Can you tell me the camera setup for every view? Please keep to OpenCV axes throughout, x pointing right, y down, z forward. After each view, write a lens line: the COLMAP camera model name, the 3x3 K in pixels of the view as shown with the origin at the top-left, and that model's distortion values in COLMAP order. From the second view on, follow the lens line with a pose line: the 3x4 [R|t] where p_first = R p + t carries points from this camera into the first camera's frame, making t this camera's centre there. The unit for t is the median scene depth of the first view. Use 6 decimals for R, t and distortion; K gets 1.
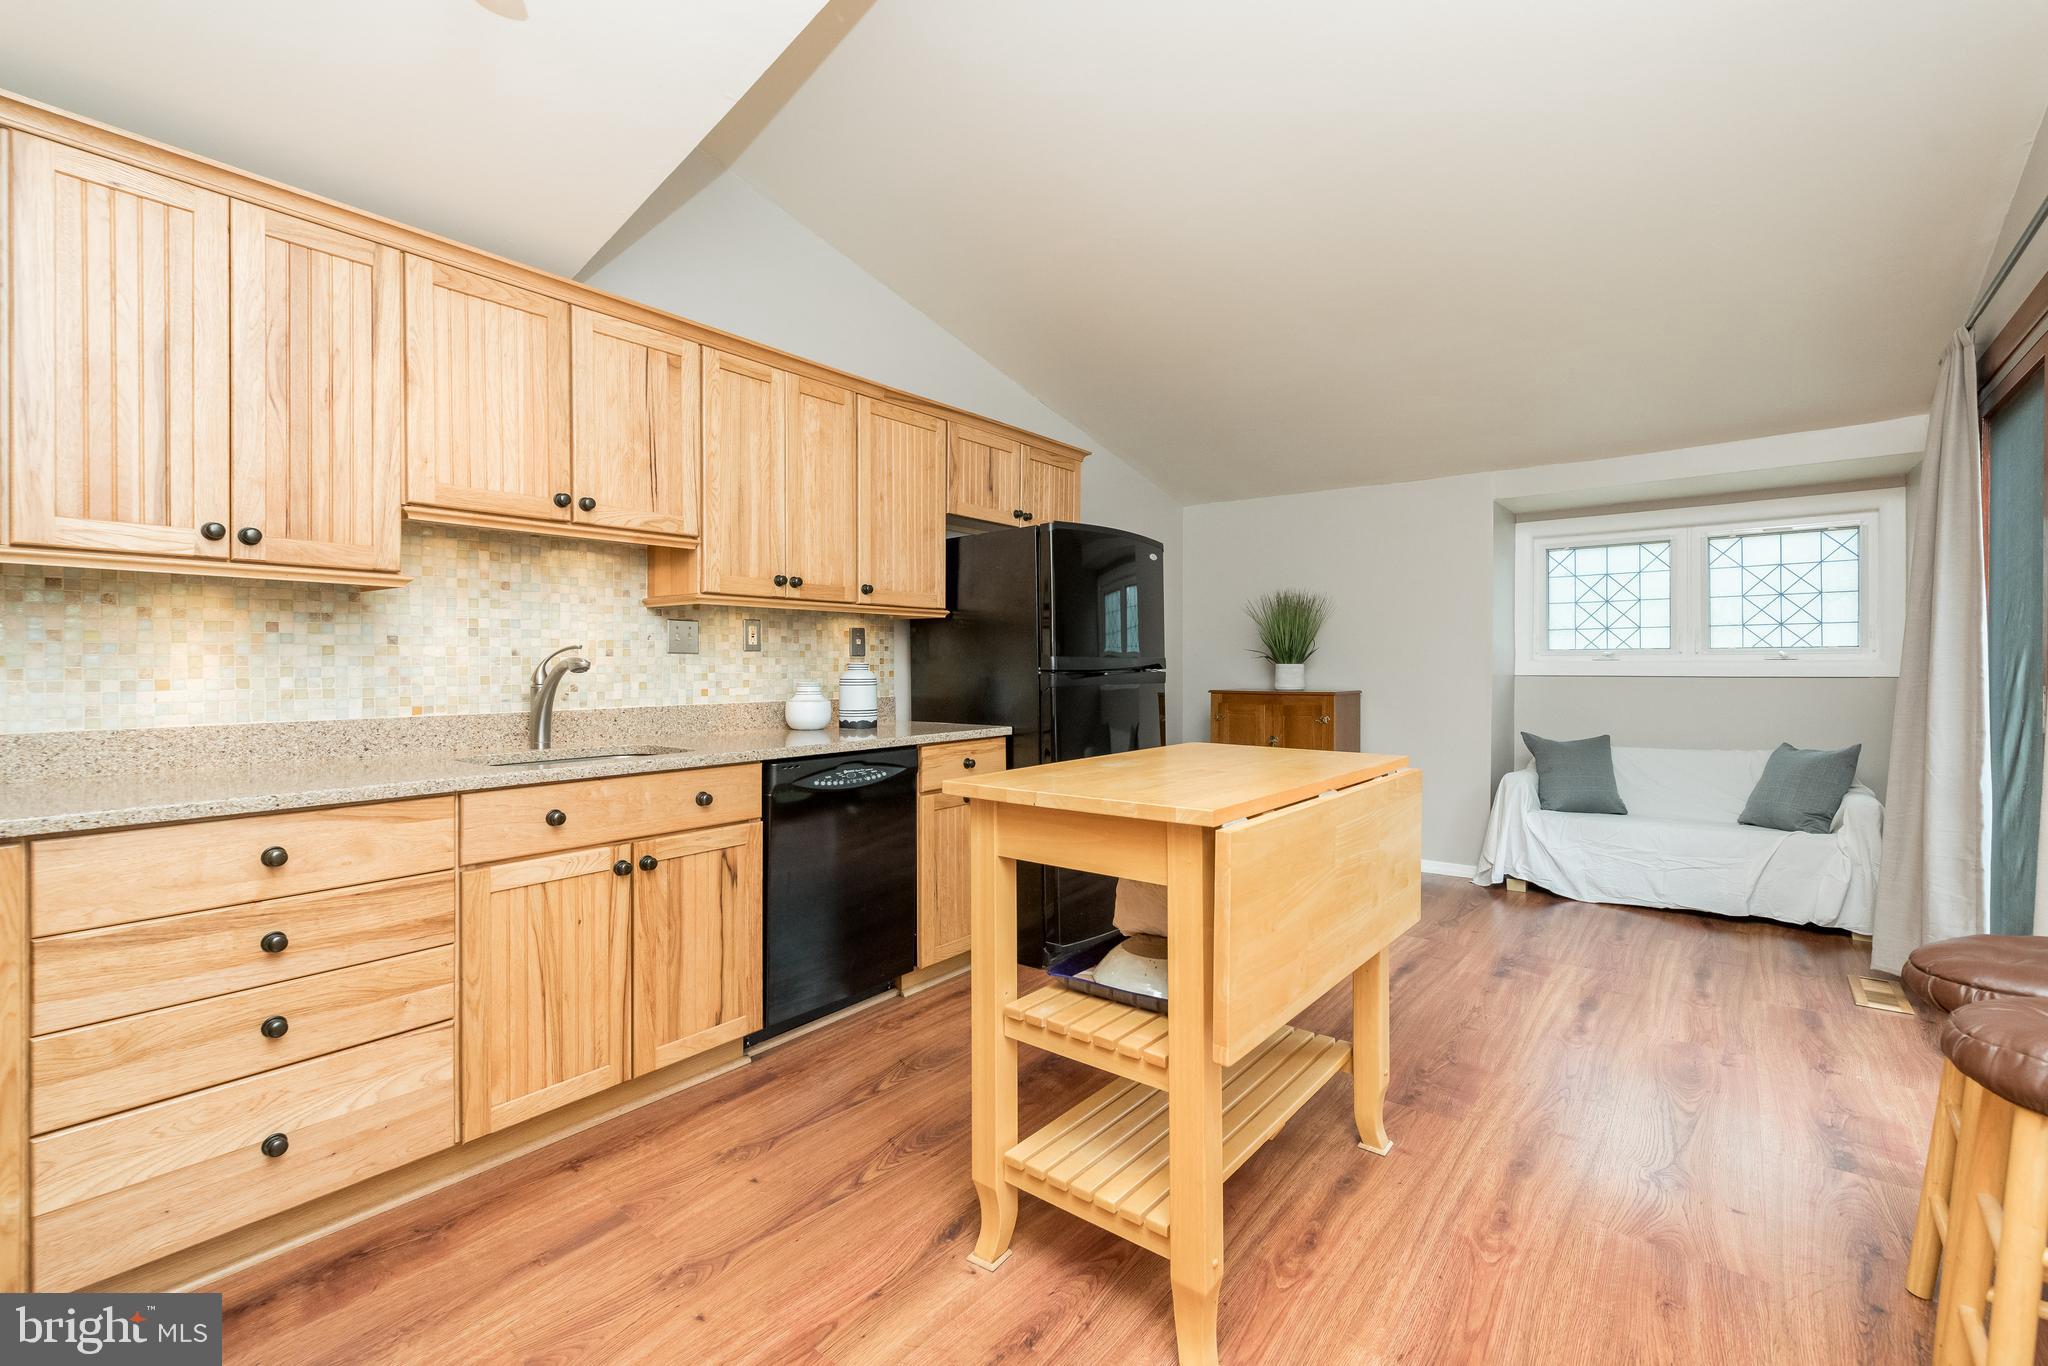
lens RADIAL K [[895.5, 0, 1043.0], [0, 895.5, 664.5], [0, 0, 1]] dist [0.026634, -0.009837]
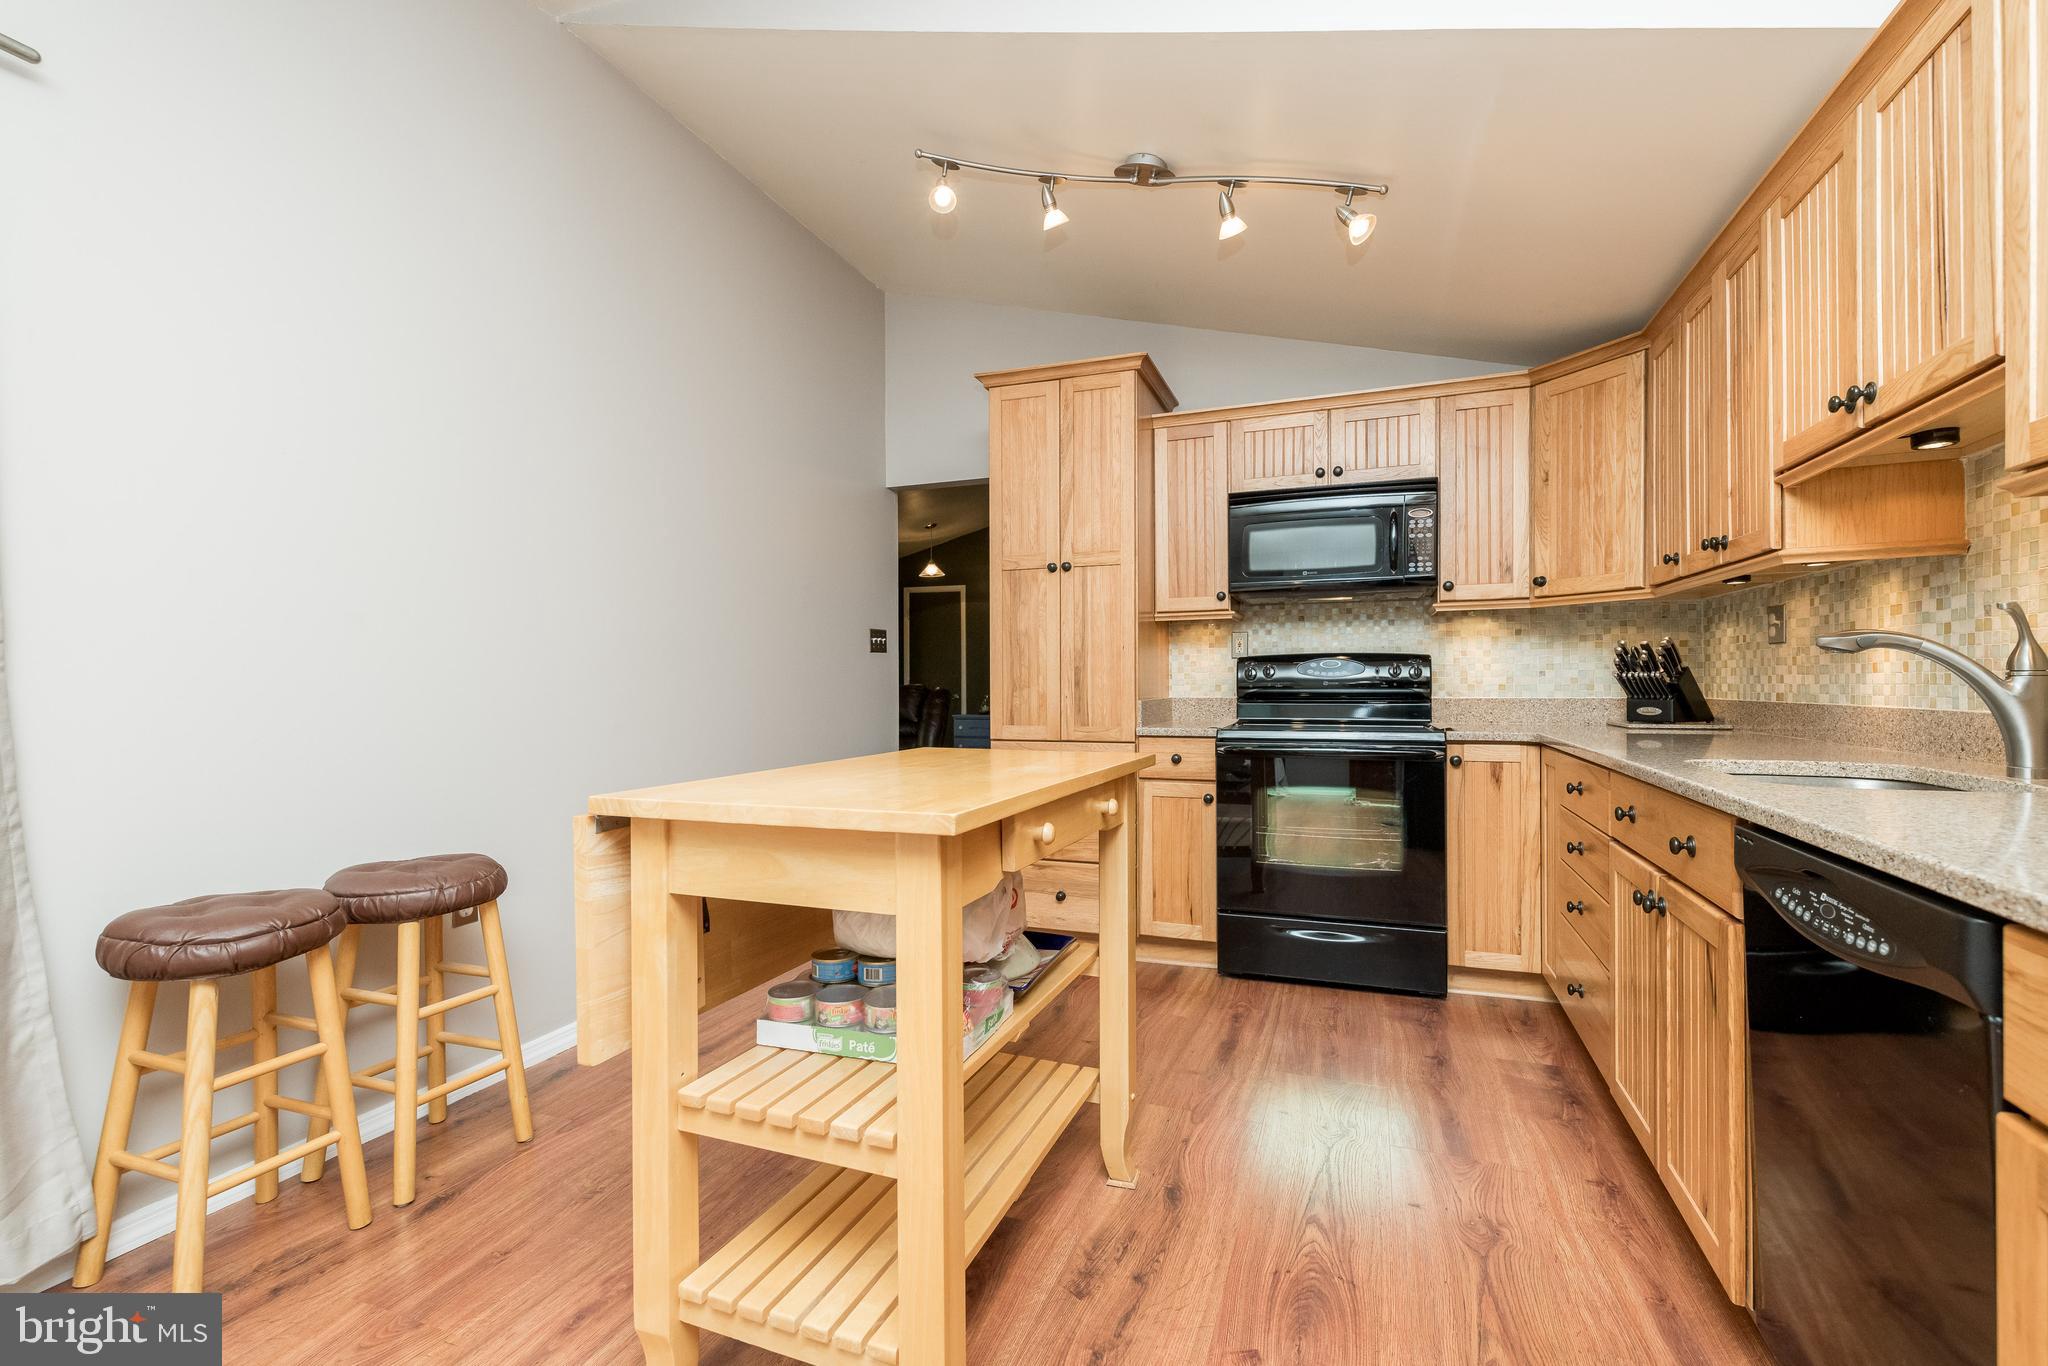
lens RADIAL K [[895.7, 0, 1021.9], [0, 895.7, 693.7], [0, 0, 1]] dist [0.001511, -0.000516]
pose [[-0.961327, 0.012066, -0.275144, 0.270815], [0.007836, 0.999834, 0.016467, 0.024168], [0.275297, 0.013674, -0.961262, 1.518277]]
